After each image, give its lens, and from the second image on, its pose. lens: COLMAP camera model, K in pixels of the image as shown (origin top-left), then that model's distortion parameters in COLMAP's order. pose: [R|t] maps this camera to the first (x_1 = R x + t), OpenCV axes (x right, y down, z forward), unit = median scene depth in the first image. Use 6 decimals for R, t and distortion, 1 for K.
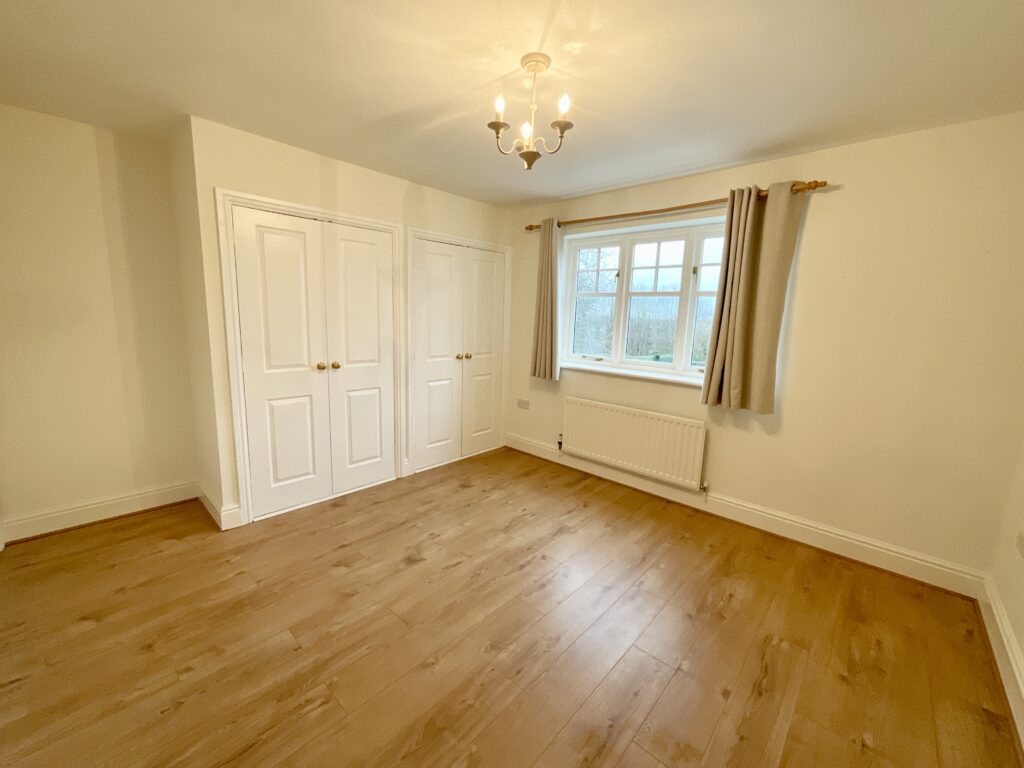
lens RADIAL K [[417.2, 0, 508.7], [0, 417.2, 381.1], [0, 0, 1]] dist [-0.001558, -0.000594]
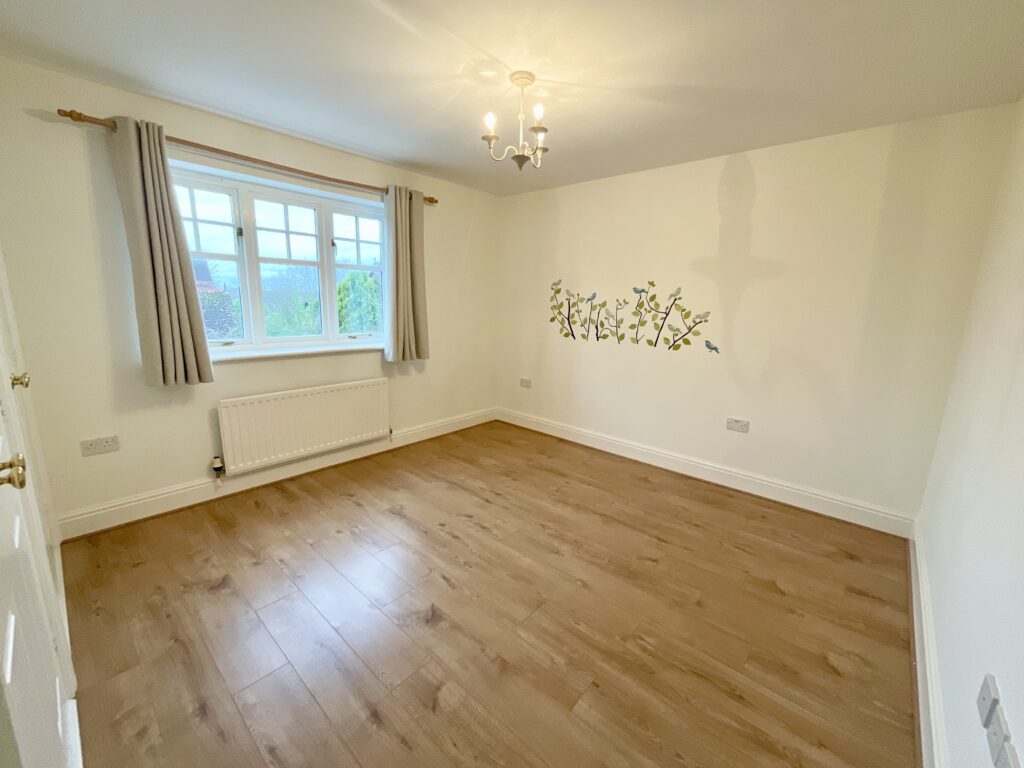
lens RADIAL K [[417.2, 0, 512.9], [0, 417.2, 382.3], [0, 0, 1]] dist [-0.001558, -0.000594]
pose [[-0.026764, -0.230889, 0.972612, -0.751024], [0.127653, 0.964205, 0.232406, -0.128737], [-0.991458, 0.130377, 0.003667, 0.670903]]
